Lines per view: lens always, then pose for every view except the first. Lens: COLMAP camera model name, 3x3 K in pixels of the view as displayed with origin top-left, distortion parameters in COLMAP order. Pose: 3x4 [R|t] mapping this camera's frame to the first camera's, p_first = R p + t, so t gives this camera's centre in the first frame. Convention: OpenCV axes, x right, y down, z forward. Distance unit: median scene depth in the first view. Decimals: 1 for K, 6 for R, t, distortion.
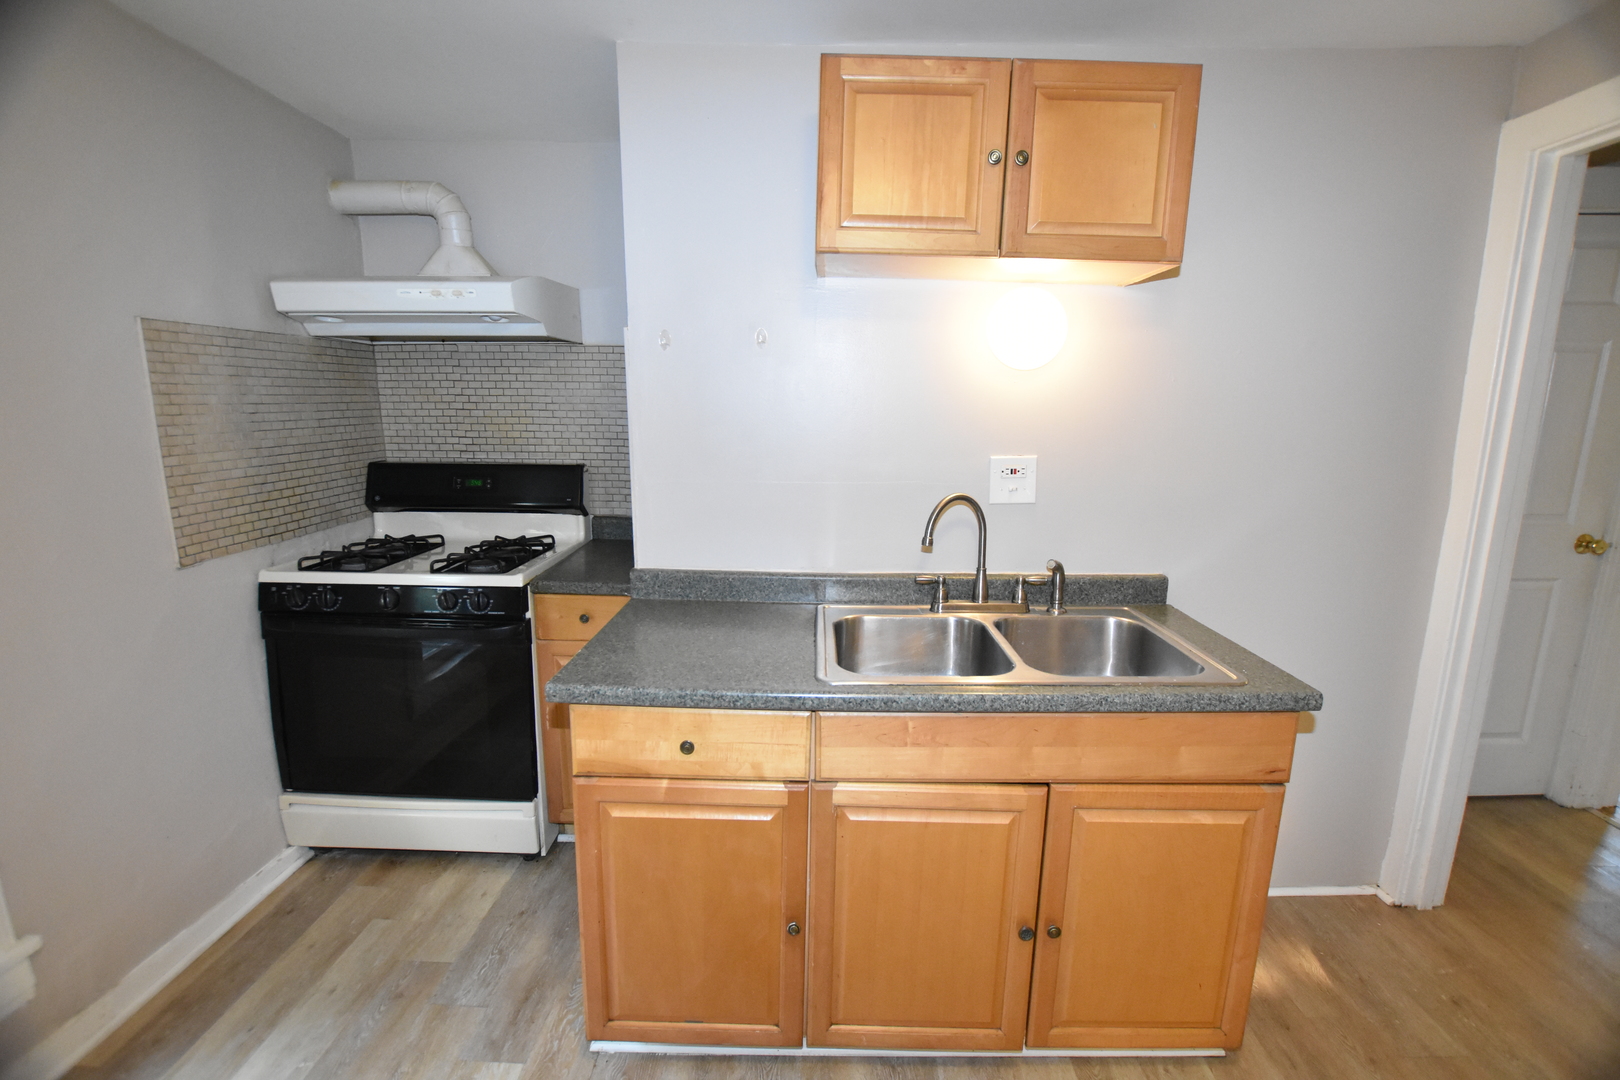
lens RADIAL K [[712.9, 0, 816.0], [0, 712.9, 538.4], [0, 0, 1]] dist [-0.035307, 0.006178]
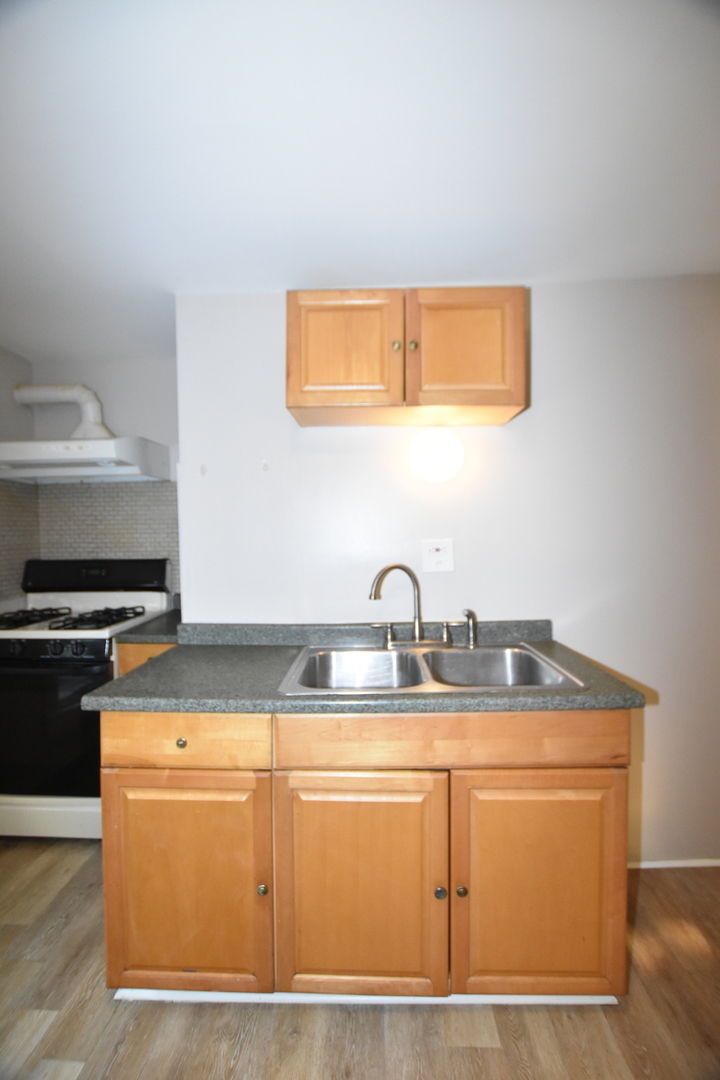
lens RADIAL K [[475.3, 0, 358.3], [0, 475.3, 535.2], [0, 0, 1]] dist [-0.035307, 0.006178]
pose [[0.999418, -0.025977, -0.022094, 0.166102], [0.021602, 0.983563, -0.179268, 0.058176], [0.026388, 0.178687, 0.983552, 0.033168]]
